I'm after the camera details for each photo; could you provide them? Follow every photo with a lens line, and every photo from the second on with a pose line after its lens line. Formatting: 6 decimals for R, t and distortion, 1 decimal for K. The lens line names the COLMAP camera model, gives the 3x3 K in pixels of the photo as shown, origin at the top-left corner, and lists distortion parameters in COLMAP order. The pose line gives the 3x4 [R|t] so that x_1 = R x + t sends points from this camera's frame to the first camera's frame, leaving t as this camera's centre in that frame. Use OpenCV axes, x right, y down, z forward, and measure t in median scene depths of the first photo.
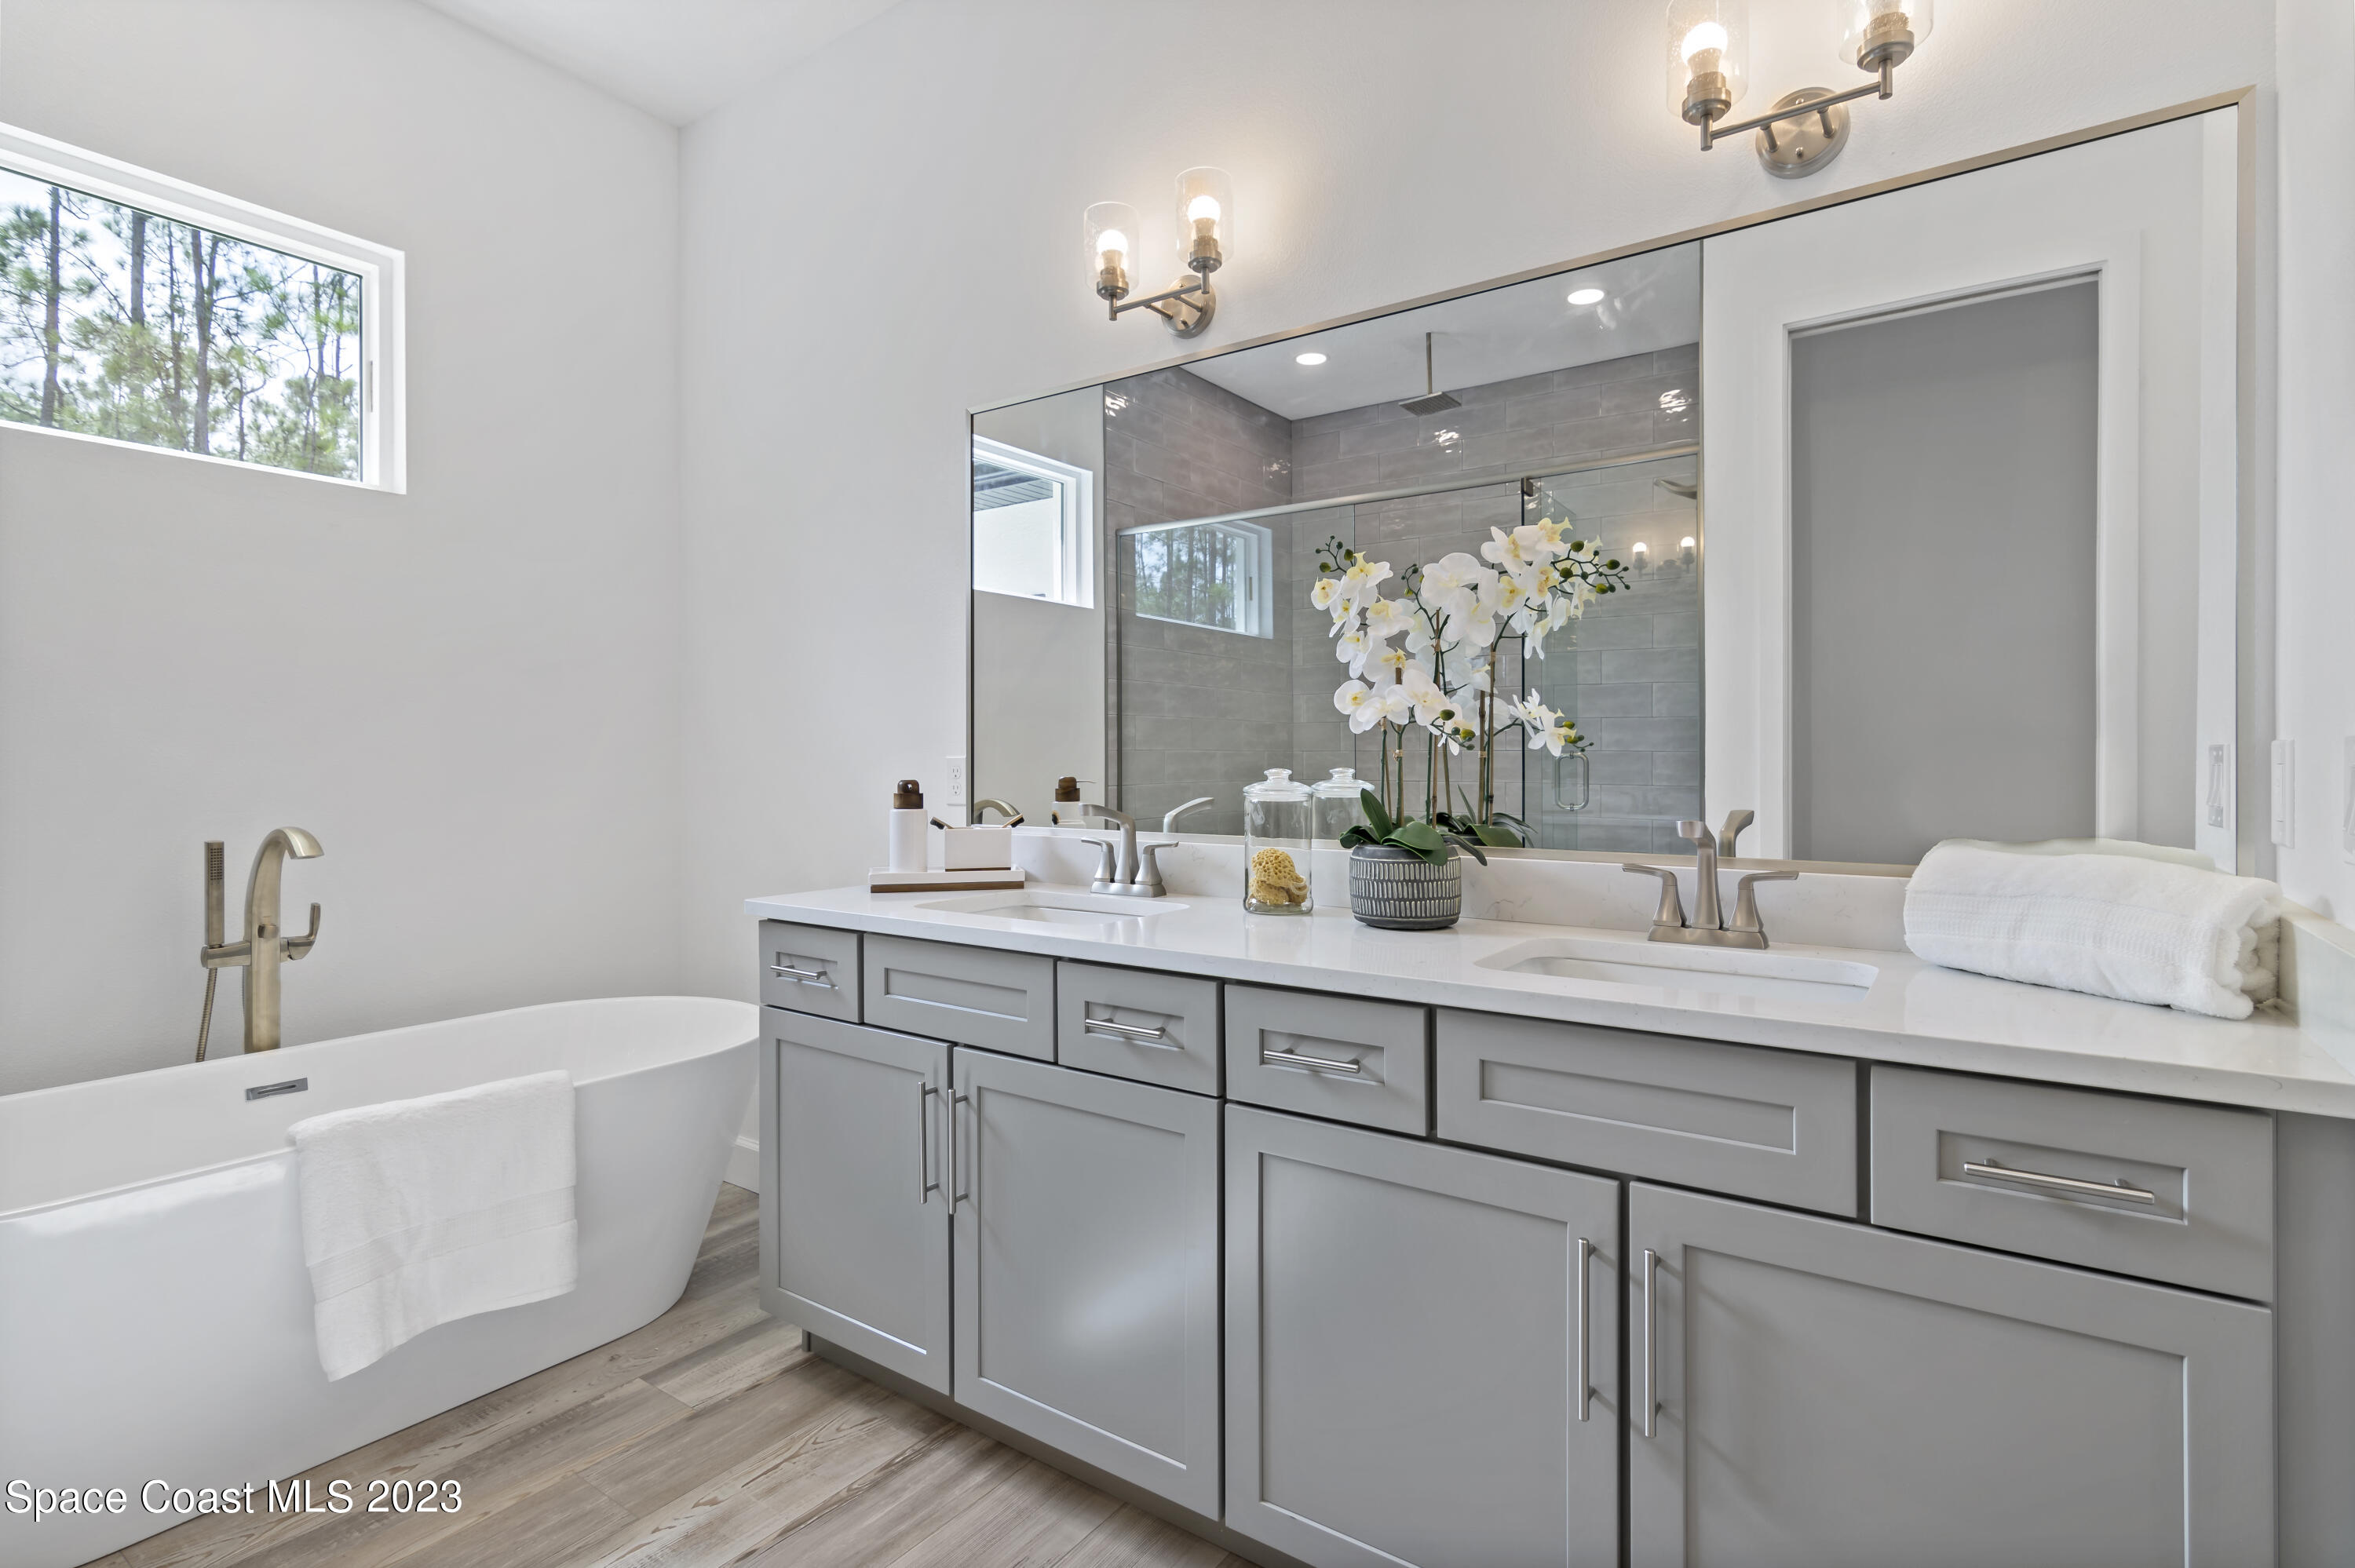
lens RADIAL K [[1148.3, 0, 1178.7], [0, 1148.3, 762.6], [0, 0, 1]] dist [0.003501, 0.001807]
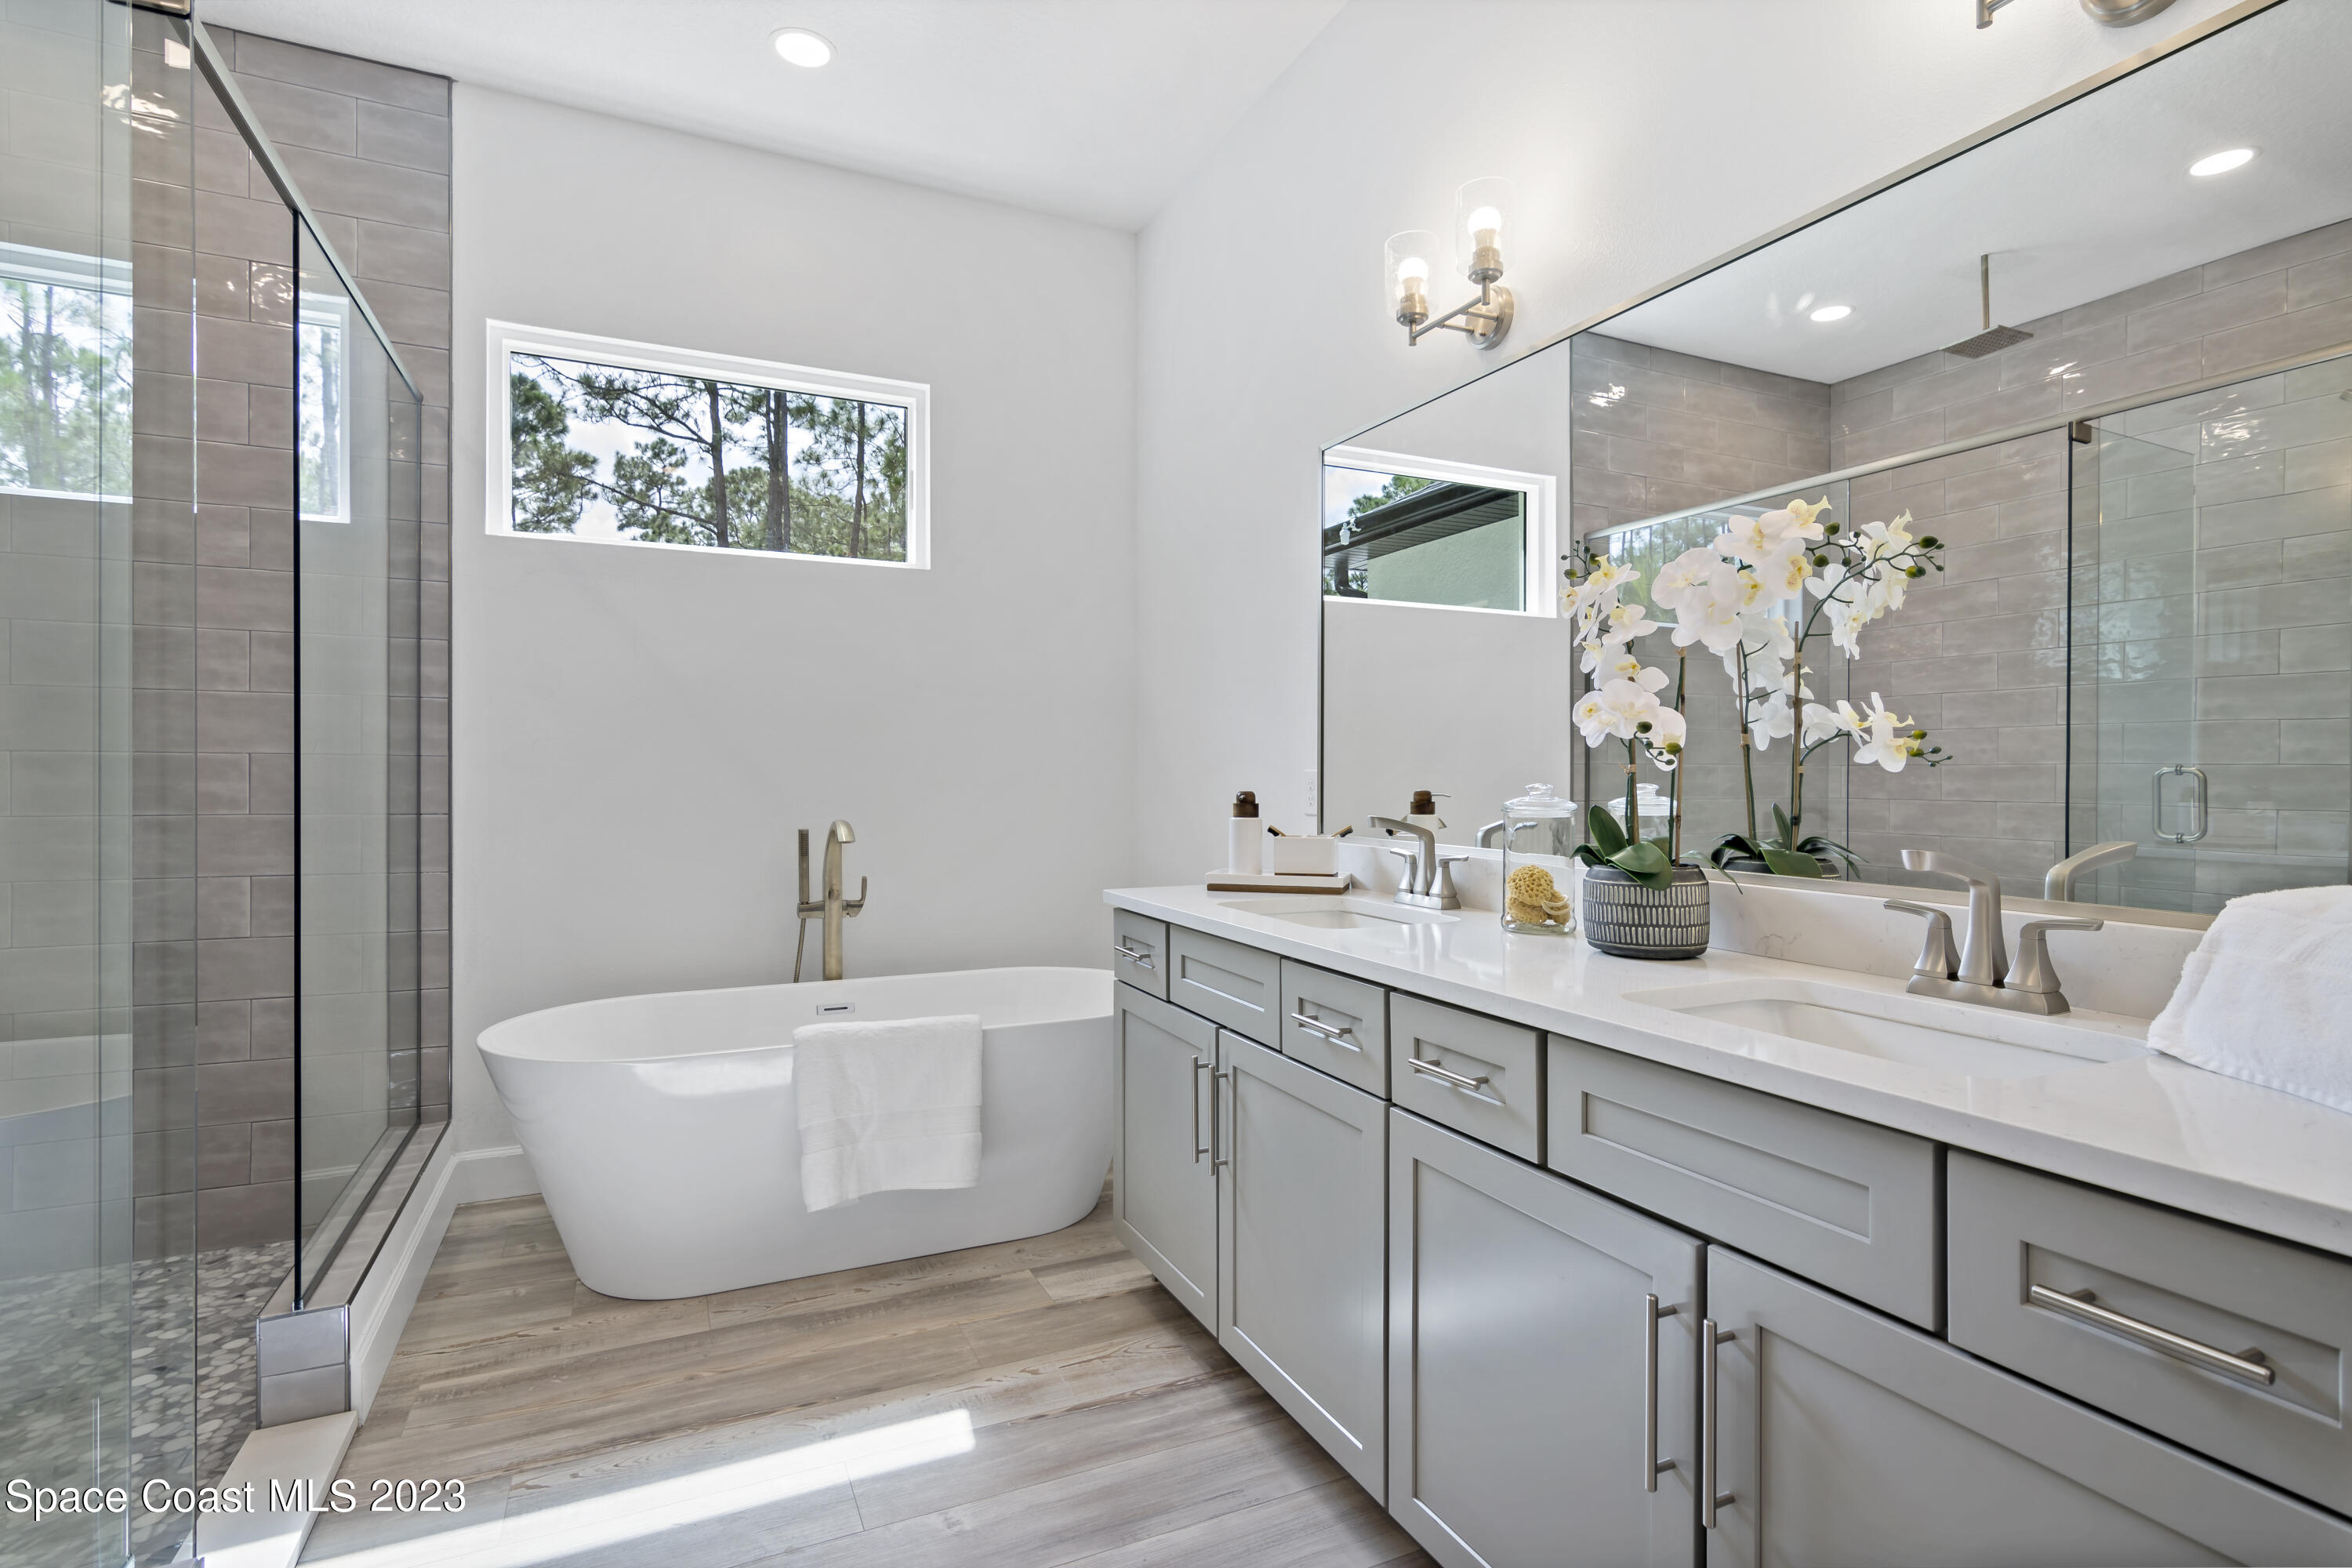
lens RADIAL K [[1137.2, 0, 1175.8], [0, 1137.2, 781.8], [0, 0, 1]] dist [0.003471, 0.002458]
pose [[0.869780, 0.007525, -0.493383, 0.281160], [-0.004819, 0.999966, 0.006755, -0.001309], [0.493417, -0.003498, 0.869786, 0.010562]]
